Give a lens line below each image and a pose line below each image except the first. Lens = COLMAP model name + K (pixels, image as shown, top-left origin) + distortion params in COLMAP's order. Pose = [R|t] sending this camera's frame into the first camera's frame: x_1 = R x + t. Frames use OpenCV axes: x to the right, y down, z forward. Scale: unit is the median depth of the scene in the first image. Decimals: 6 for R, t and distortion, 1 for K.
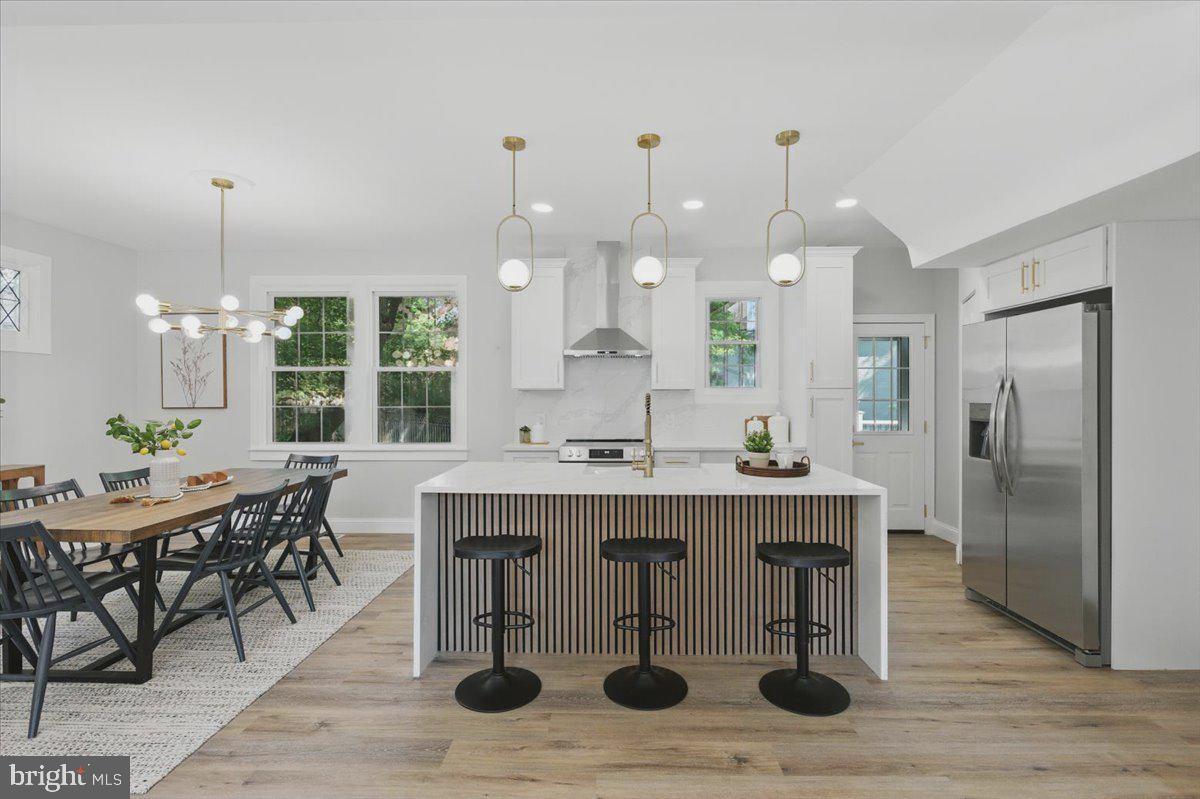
lens RADIAL K [[536.4, 0, 596.7], [0, 536.4, 396.2], [0, 0, 1]] dist [-0.009663, 0.000481]
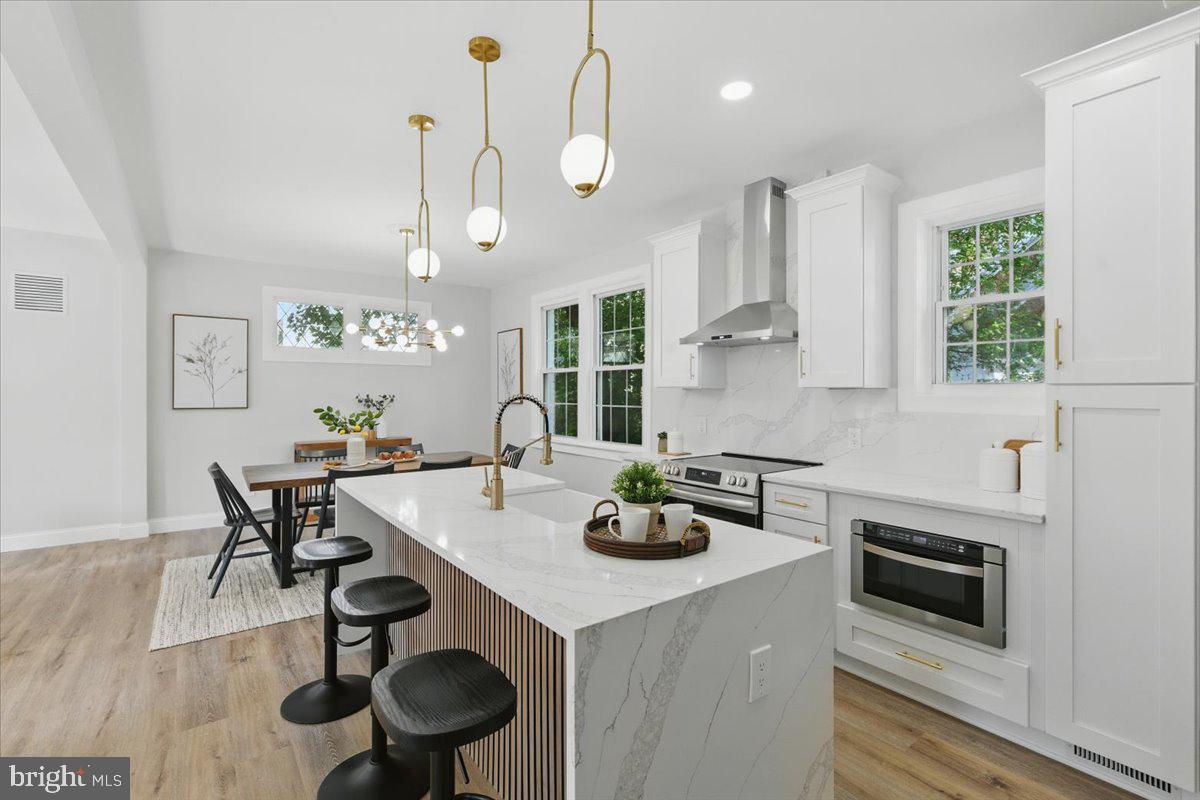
lens RADIAL K [[536.4, 0, 602.2], [0, 536.4, 394.5], [0, 0, 1]] dist [-0.009663, 0.000481]
pose [[0.643523, 0.007922, -0.765385, 0.445398], [-0.010878, 0.999940, 0.001203, -0.002027], [0.765349, 0.007551, 0.643571, 0.391046]]
